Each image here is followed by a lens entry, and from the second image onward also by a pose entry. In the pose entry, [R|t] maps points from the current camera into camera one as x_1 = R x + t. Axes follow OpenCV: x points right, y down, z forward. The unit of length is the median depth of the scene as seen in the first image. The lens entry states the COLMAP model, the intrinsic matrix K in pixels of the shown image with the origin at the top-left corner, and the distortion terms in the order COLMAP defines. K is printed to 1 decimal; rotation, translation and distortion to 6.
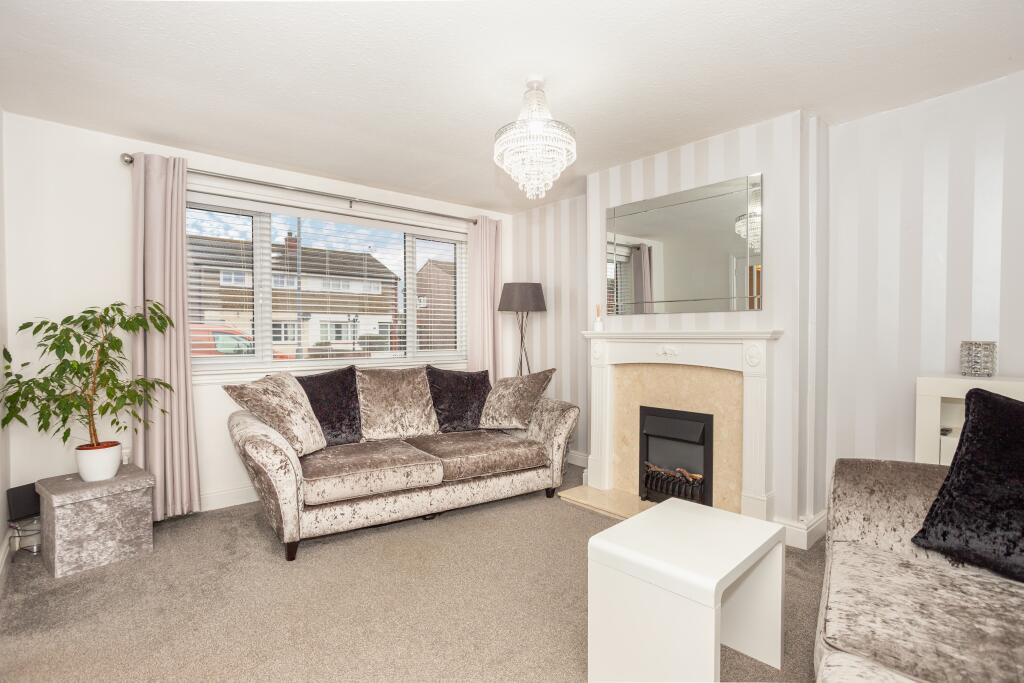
lens RADIAL K [[497.6, 0, 511.4], [0, 497.6, 338.5], [0, 0, 1]] dist [-0.055785, 0.039221]
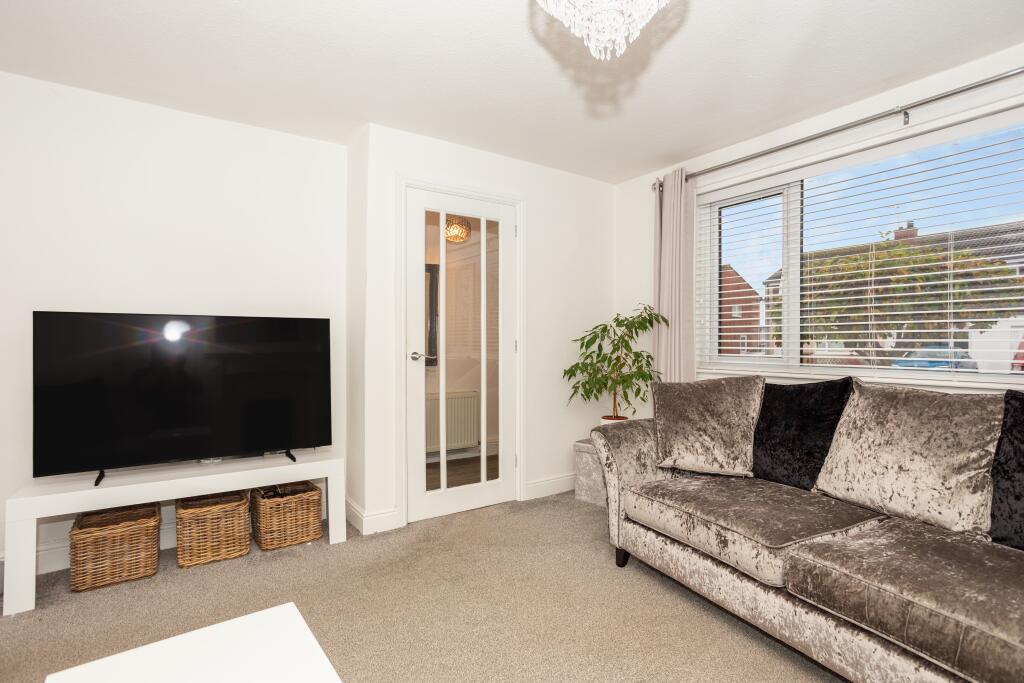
lens RADIAL K [[502.7, 0, 512.0], [0, 502.7, 341.5], [0, 0, 1]] dist [-0.053024, 0.040972]
pose [[-0.138769, -0.016786, -0.990183, 0.468392], [-0.012991, 0.999801, -0.015129, 0.027388], [0.990240, 0.010764, -0.138959, 0.798247]]
